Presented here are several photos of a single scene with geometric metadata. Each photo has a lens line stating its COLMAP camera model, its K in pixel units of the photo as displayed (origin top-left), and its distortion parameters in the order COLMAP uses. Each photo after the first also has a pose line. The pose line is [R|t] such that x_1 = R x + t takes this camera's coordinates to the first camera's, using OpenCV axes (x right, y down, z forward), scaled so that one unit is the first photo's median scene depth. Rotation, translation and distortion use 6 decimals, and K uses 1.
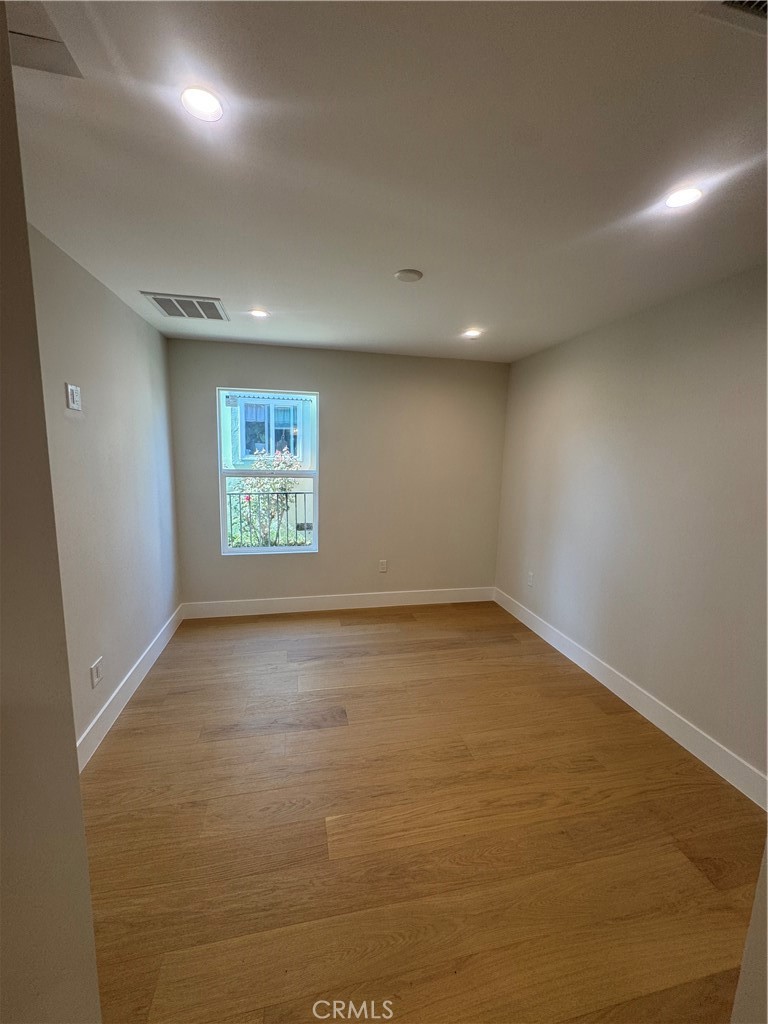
lens RADIAL K [[412.9, 0, 383.5], [0, 412.9, 513.8], [0, 0, 1]] dist [0.000344, -0.000171]
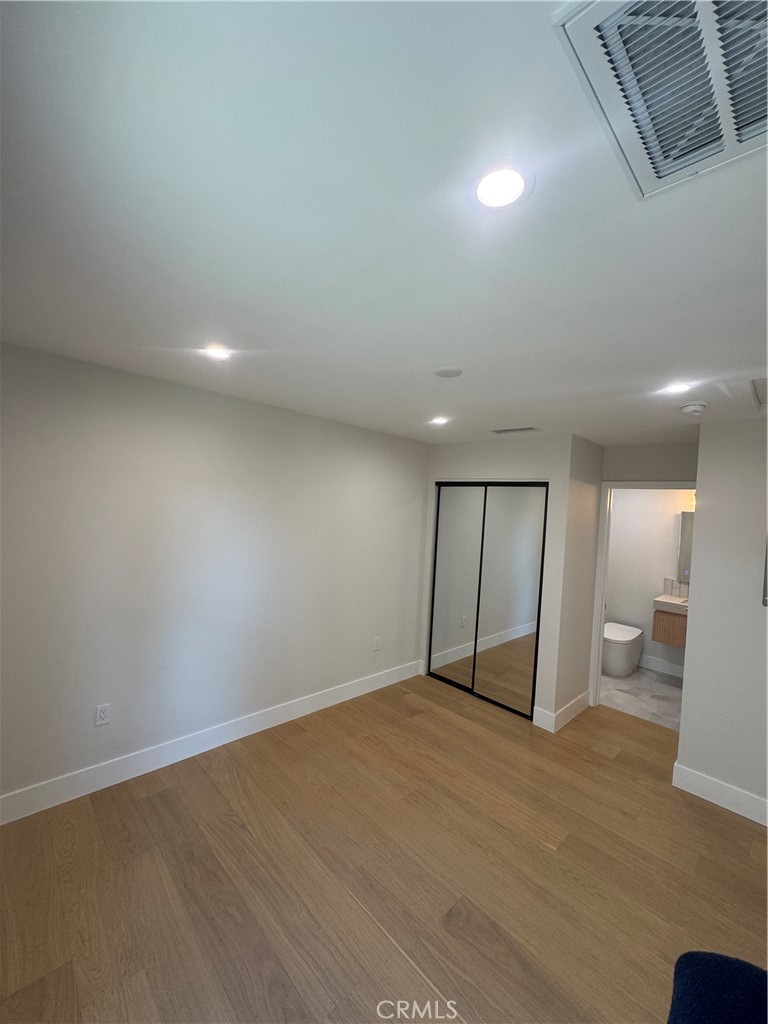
lens RADIAL K [[412.9, 0, 382.1], [0, 412.9, 509.7], [0, 0, 1]] dist [0.000344, -0.000171]
pose [[-0.529215, -0.058892, 0.846441, -0.536879], [0.058107, 0.992731, 0.105400, -0.268981], [-0.846496, 0.104964, -0.521946, 1.253596]]
